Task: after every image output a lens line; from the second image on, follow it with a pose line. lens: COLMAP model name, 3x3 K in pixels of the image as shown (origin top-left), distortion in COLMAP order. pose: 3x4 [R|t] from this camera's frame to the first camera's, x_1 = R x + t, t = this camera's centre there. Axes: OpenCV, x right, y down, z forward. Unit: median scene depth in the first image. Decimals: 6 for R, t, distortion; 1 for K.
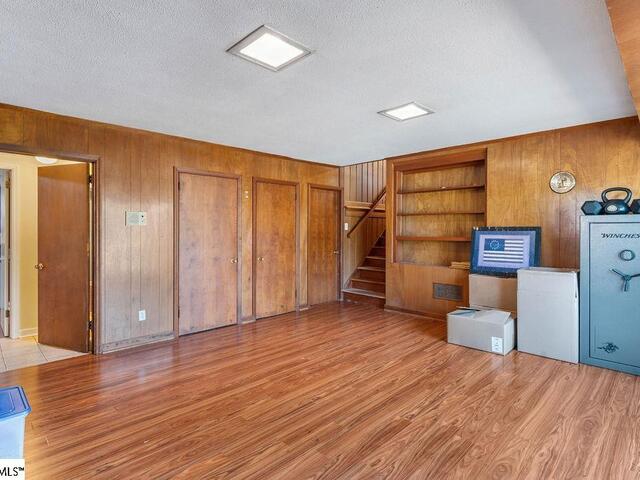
lens RADIAL K [[348.9, 0, 320.6], [0, 348.9, 235.8], [0, 0, 1]] dist [0.001494, 0.000081]
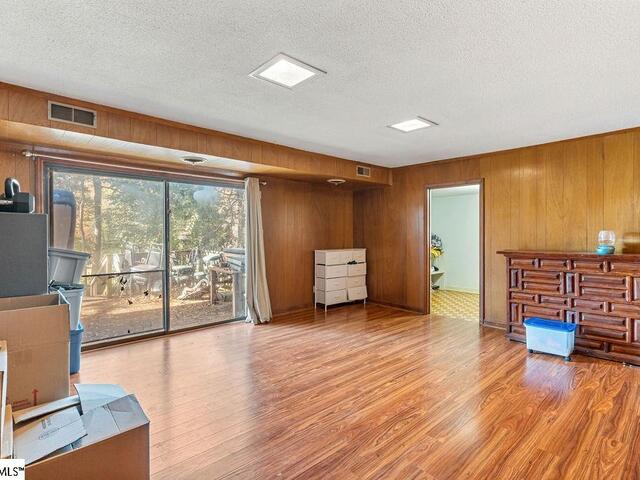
lens RADIAL K [[348.9, 0, 319.2], [0, 348.9, 237.9], [0, 0, 1]] dist [0.001494, 0.000081]
pose [[-0.999506, 0.003248, 0.031263, 0.184018], [0.003957, 0.999736, 0.022641, -0.028178], [-0.031181, 0.022753, -0.999255, 2.046670]]
